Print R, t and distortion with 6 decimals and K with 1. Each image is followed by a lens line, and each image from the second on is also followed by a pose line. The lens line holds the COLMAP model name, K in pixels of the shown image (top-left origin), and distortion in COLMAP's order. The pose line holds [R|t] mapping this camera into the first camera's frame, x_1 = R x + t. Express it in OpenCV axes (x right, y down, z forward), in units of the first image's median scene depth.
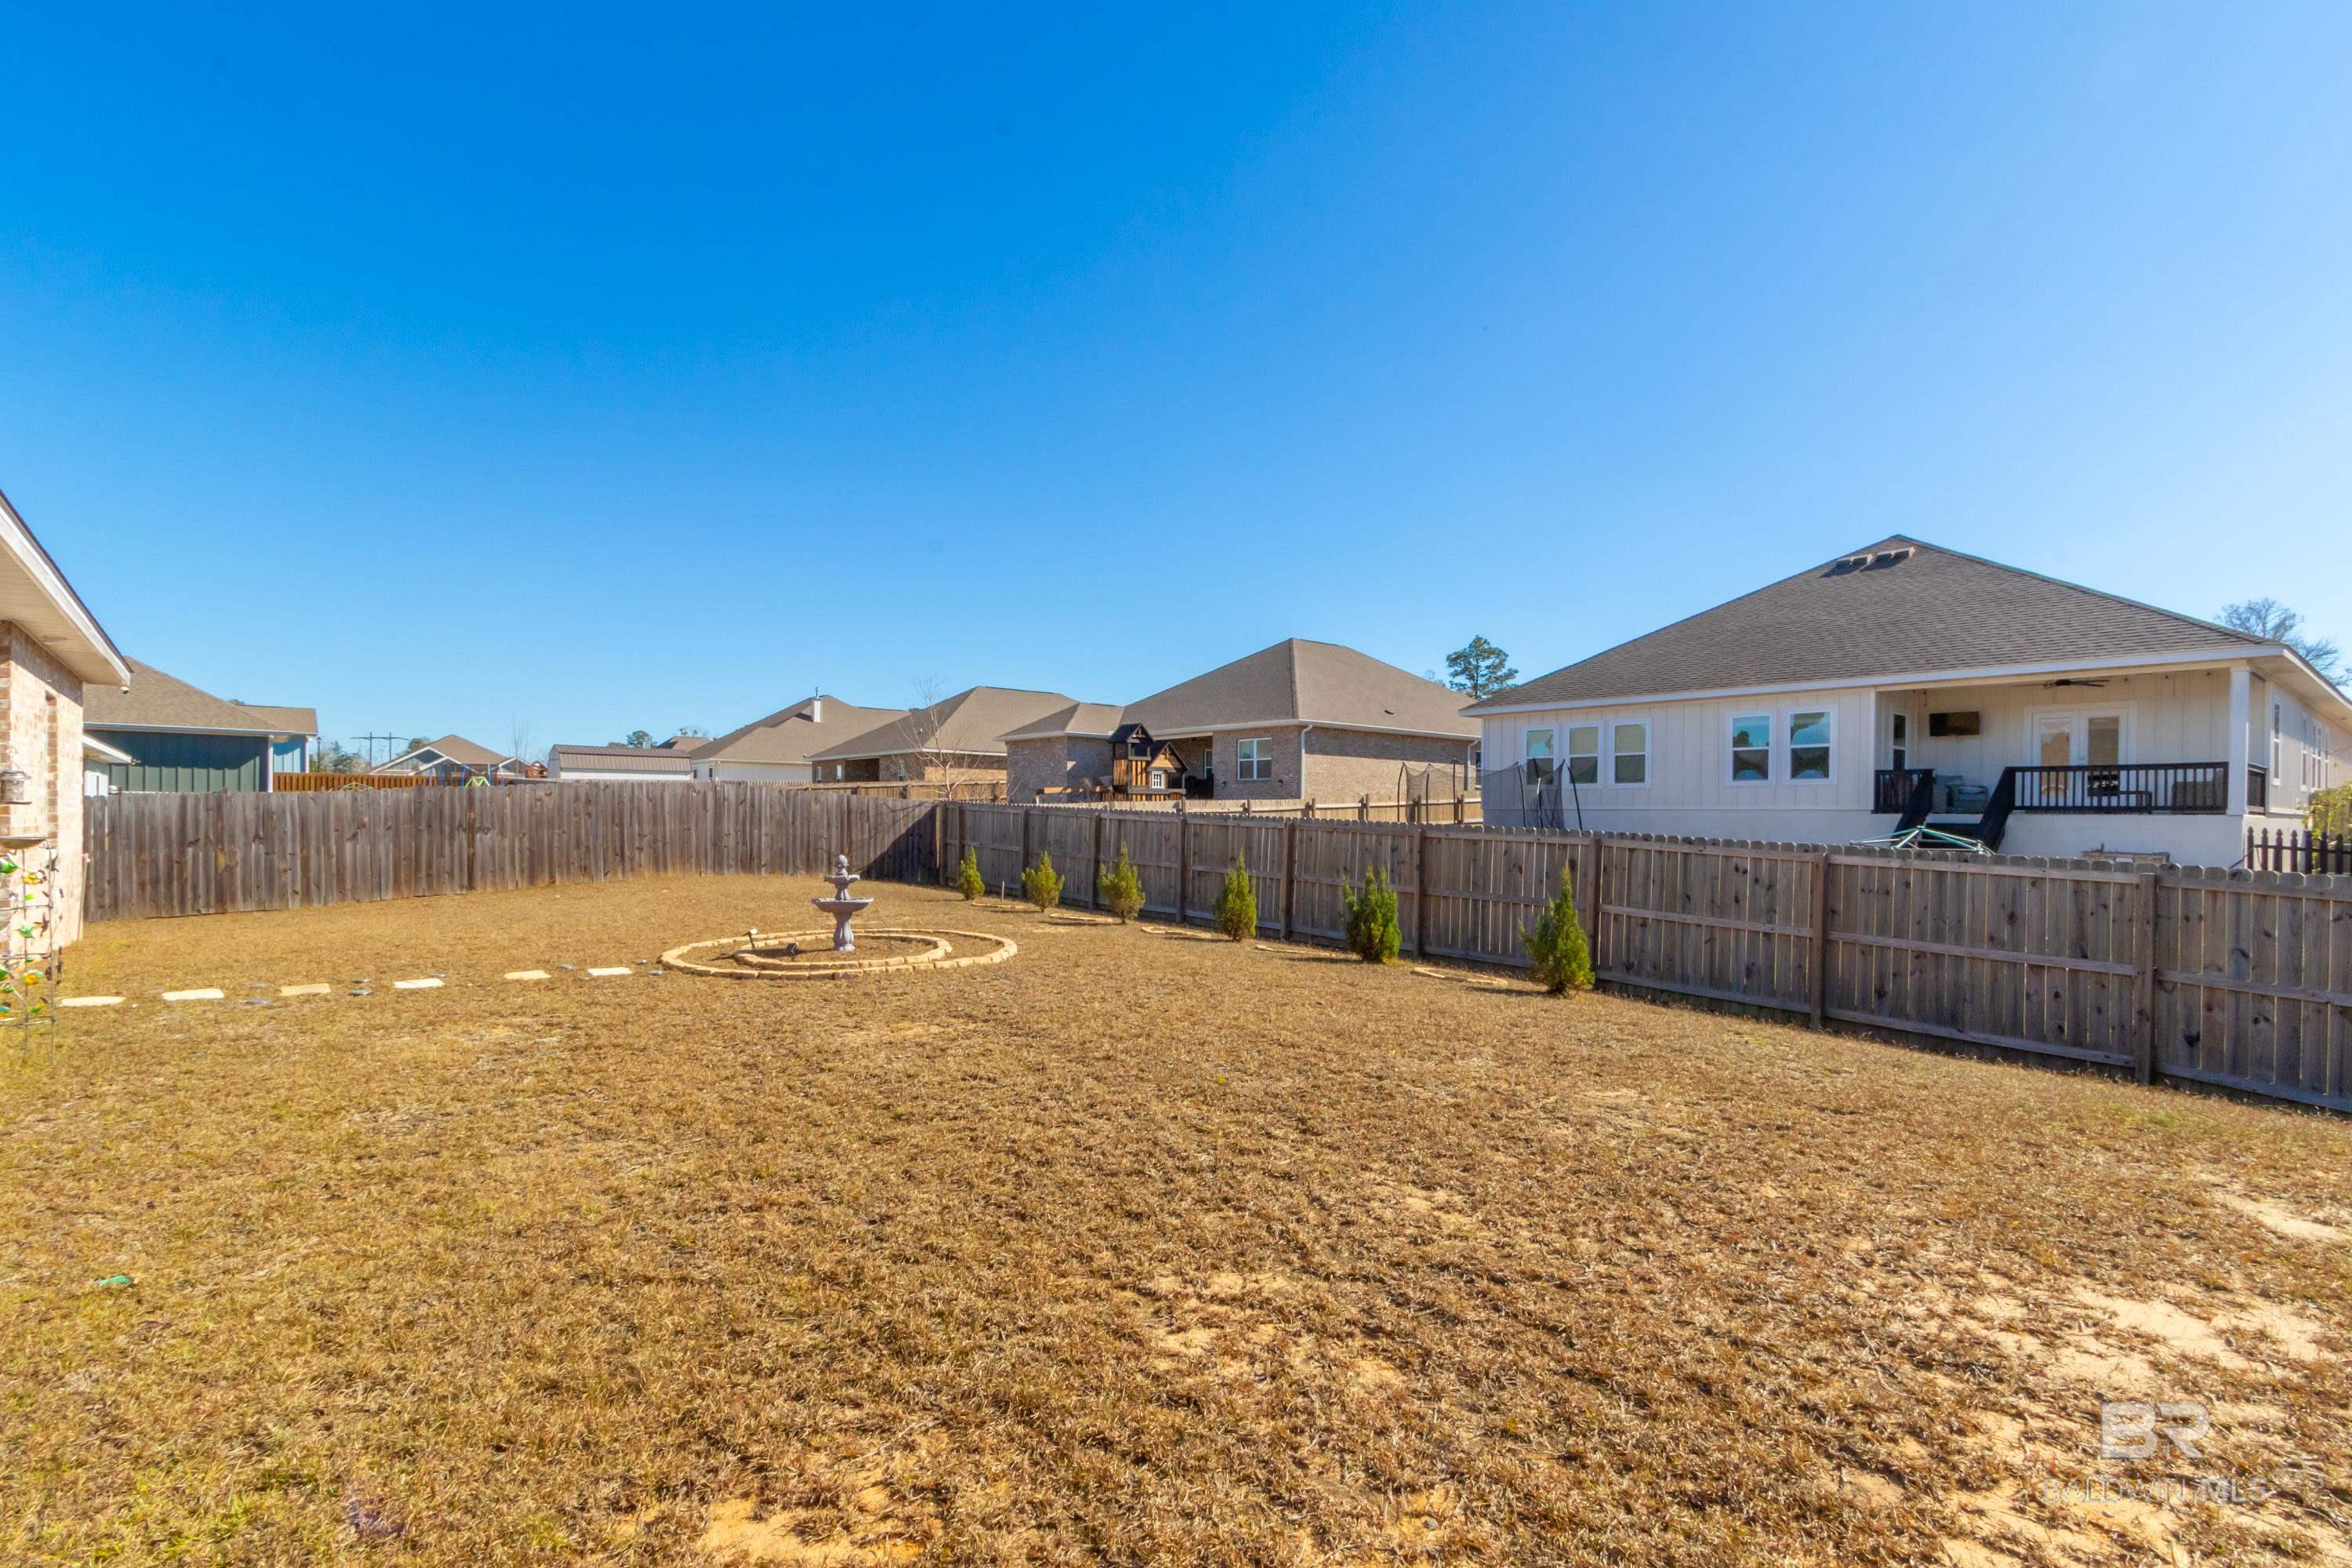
lens RADIAL K [[1119.9, 0, 1169.4], [0, 1119.9, 829.4], [0, 0, 1]] dist [-0.001468, -0.000214]
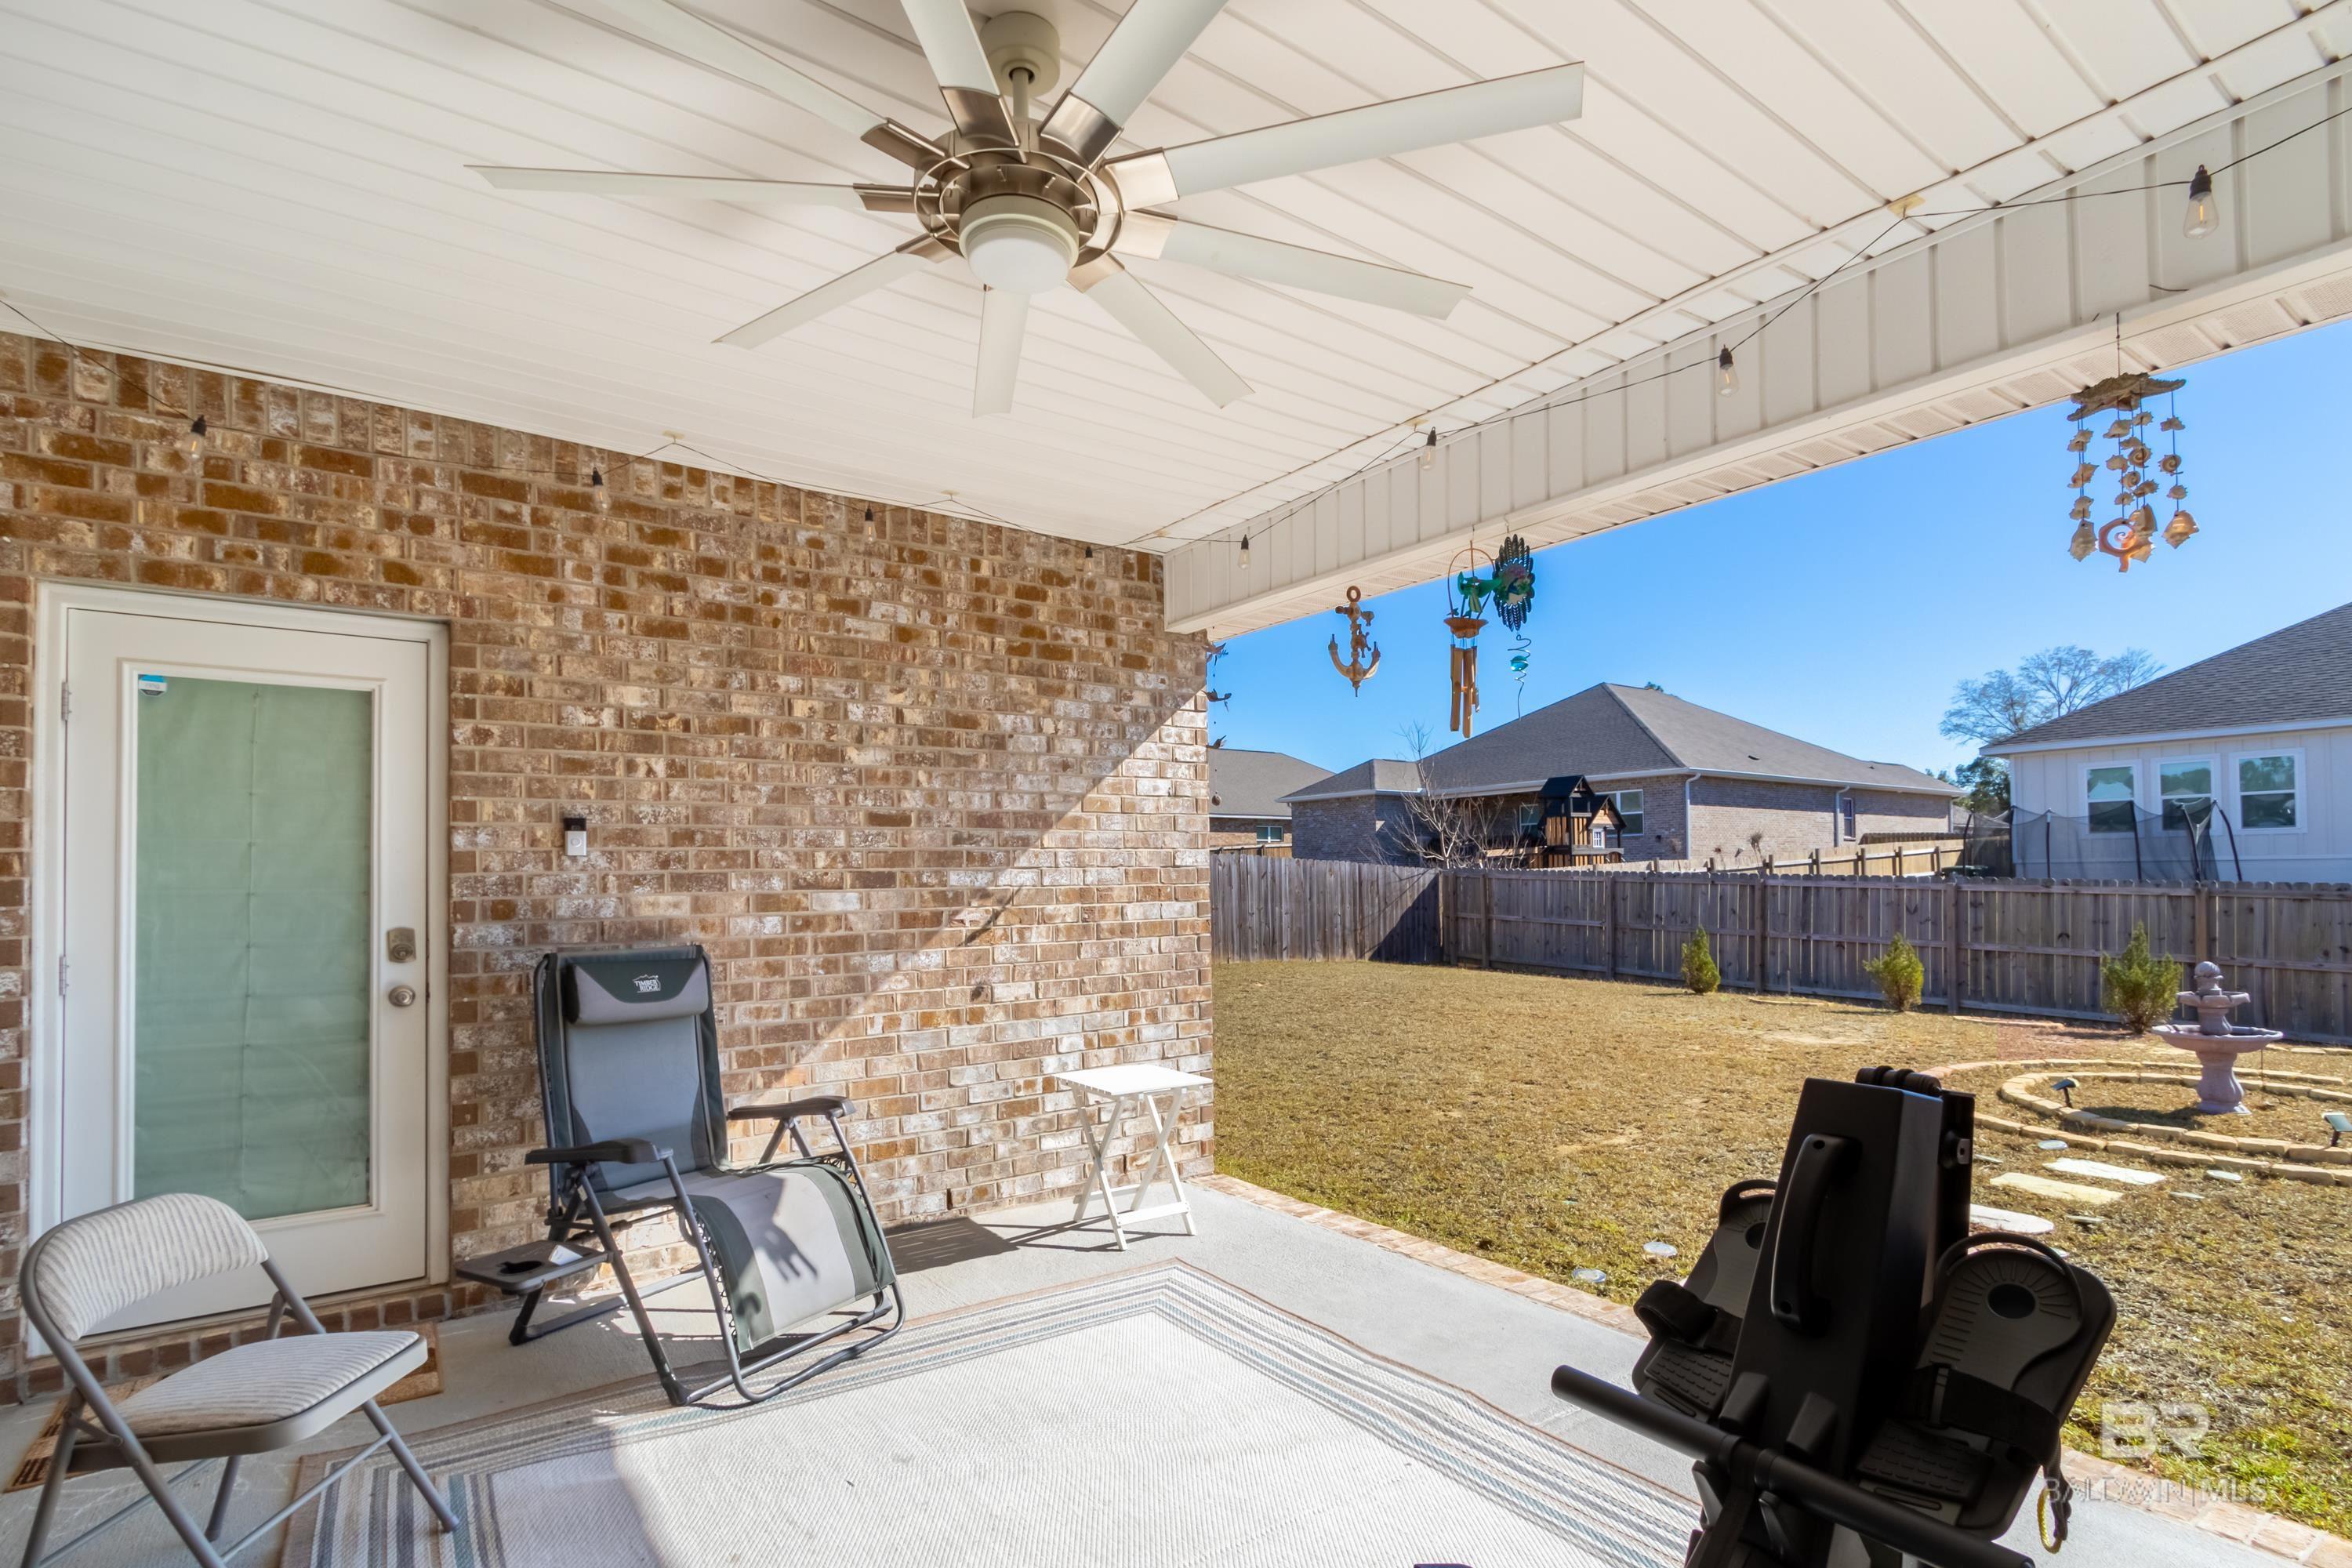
lens RADIAL K [[1093.7, 0, 1178.2], [0, 1093.7, 869.0], [0, 0, 1]] dist [-0.001131, -0.000162]
pose [[0.997533, -0.023713, -0.066066, -0.339928], [0.022505, 0.999567, -0.018976, -0.013019], [0.066488, 0.017442, 0.997635, 0.129862]]
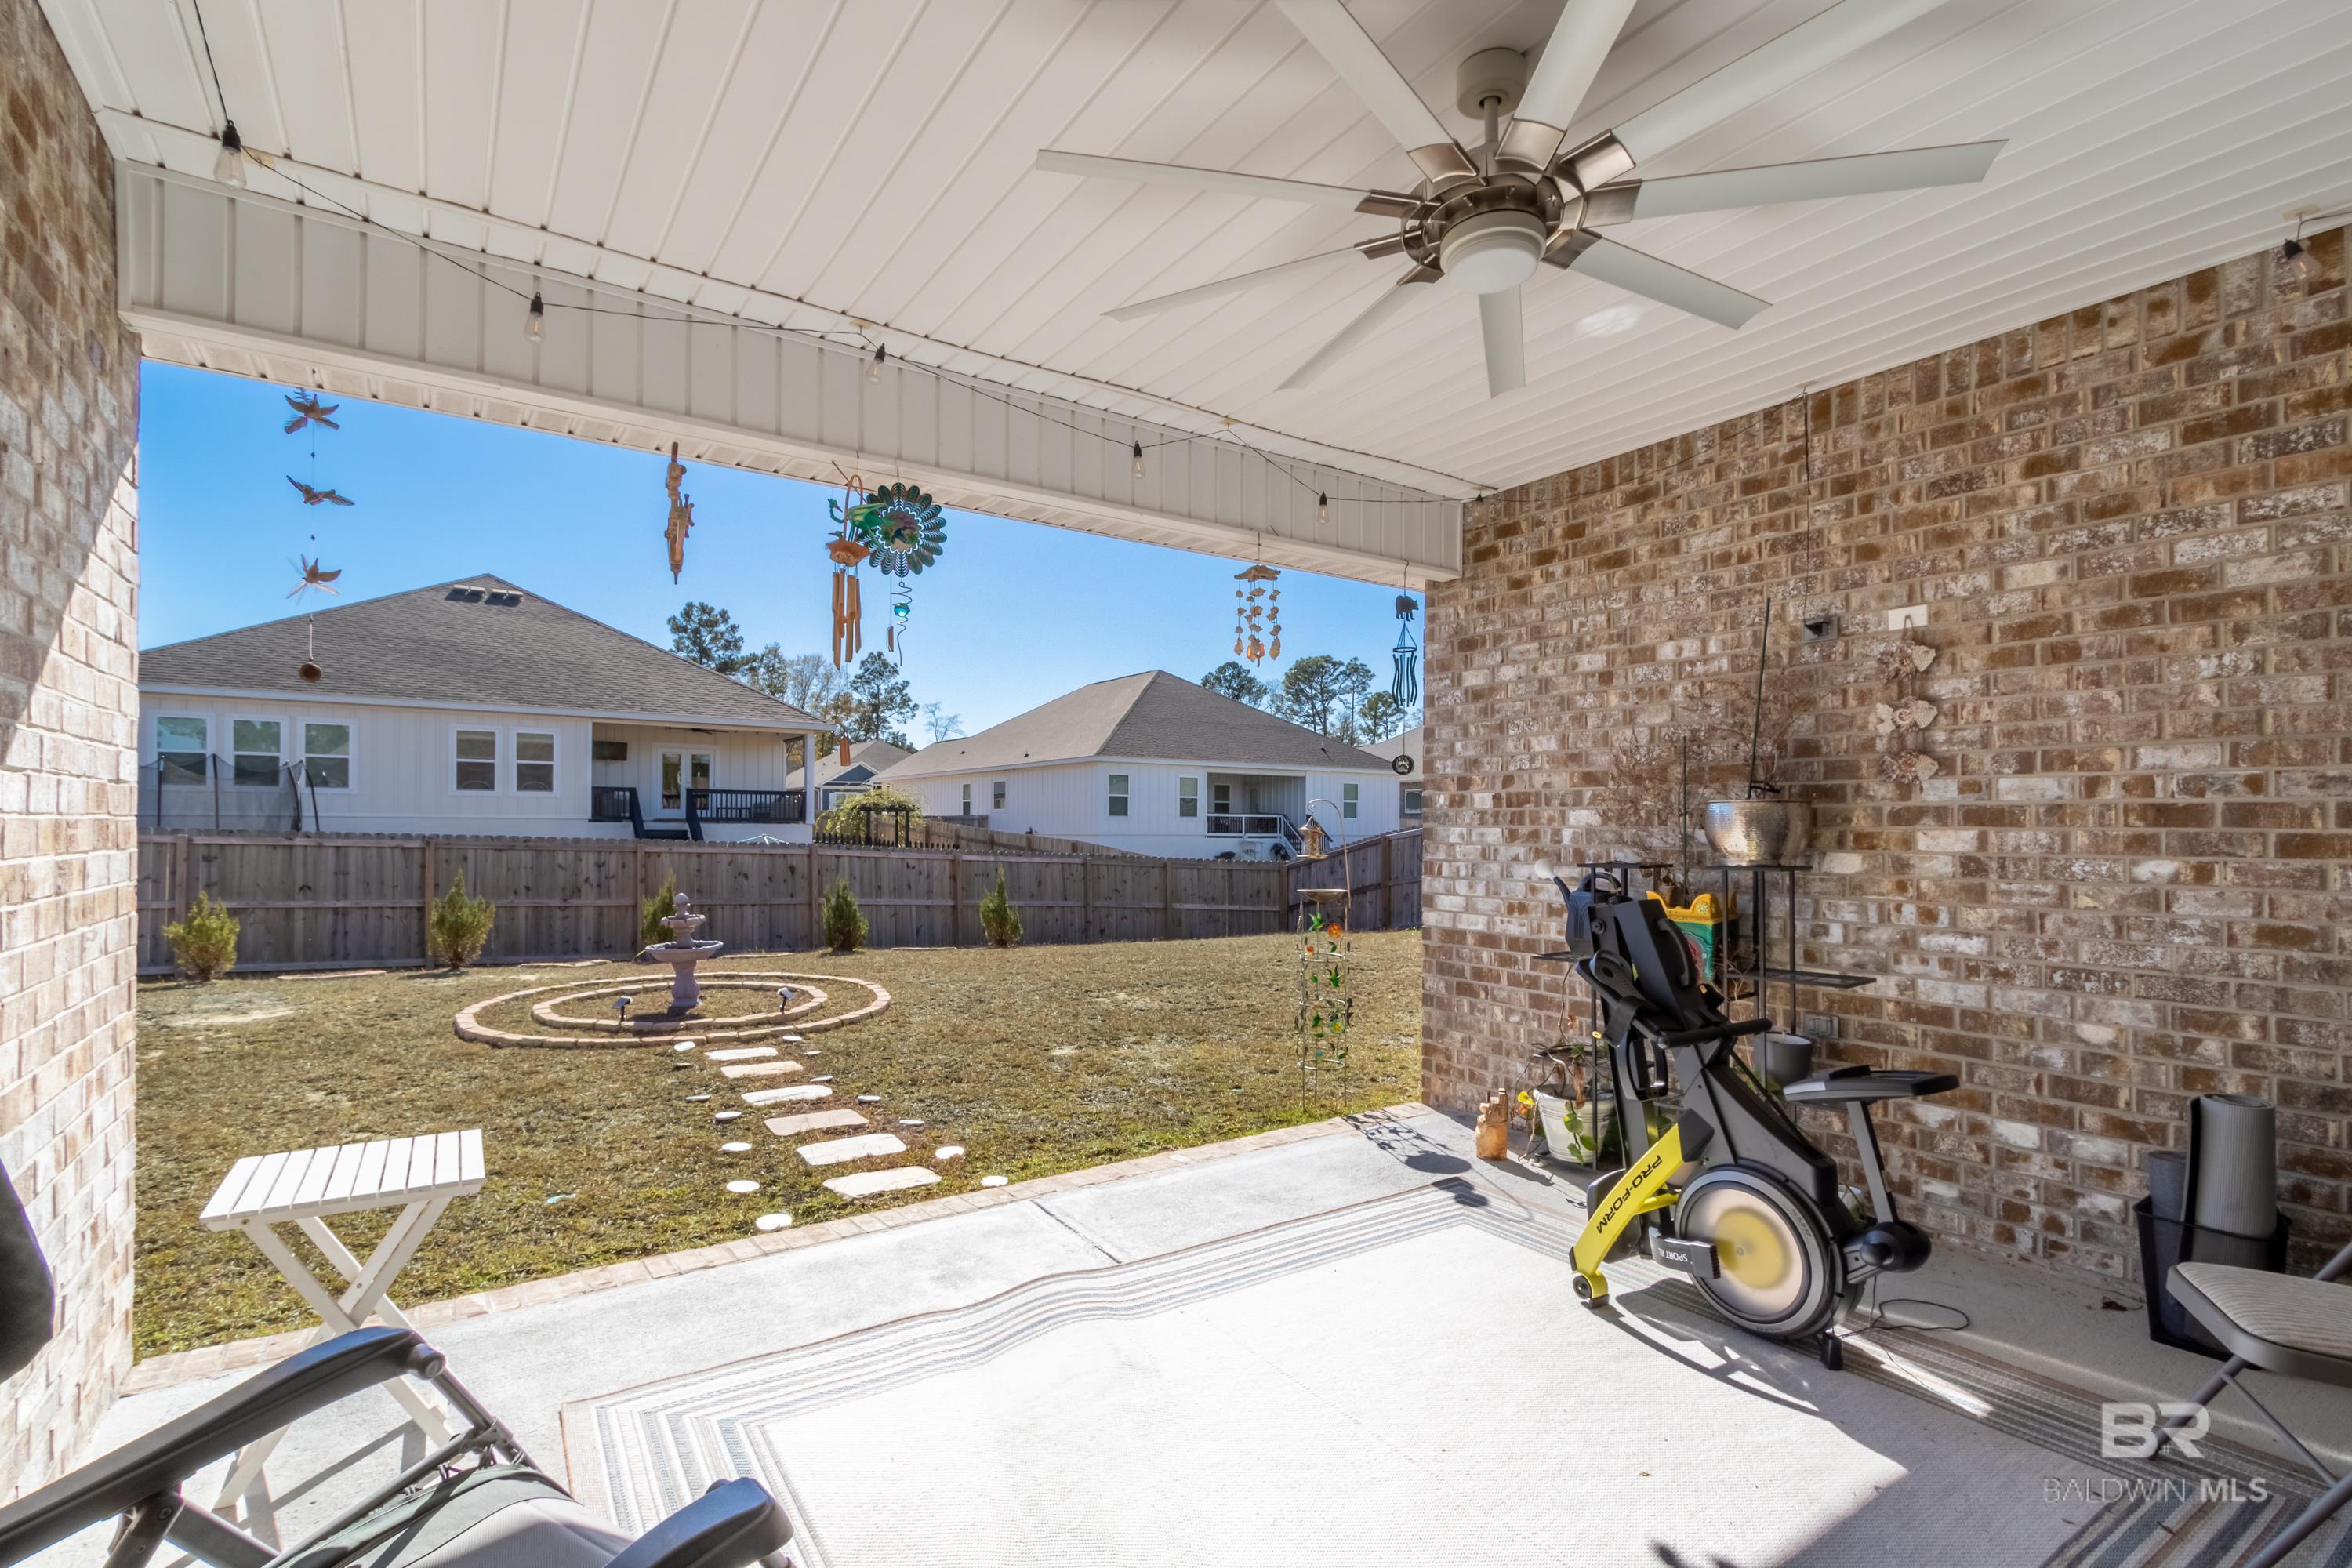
lens RADIAL K [[1119.9, 0, 1169.4], [0, 1119.9, 829.4], [0, 0, 1]] dist [-0.001468, -0.000214]
pose [[0.094630, -0.010792, 0.995454, -0.439246], [0.004348, 0.999936, 0.010427, -0.013342], [-0.995503, 0.003342, 0.094670, 0.214992]]
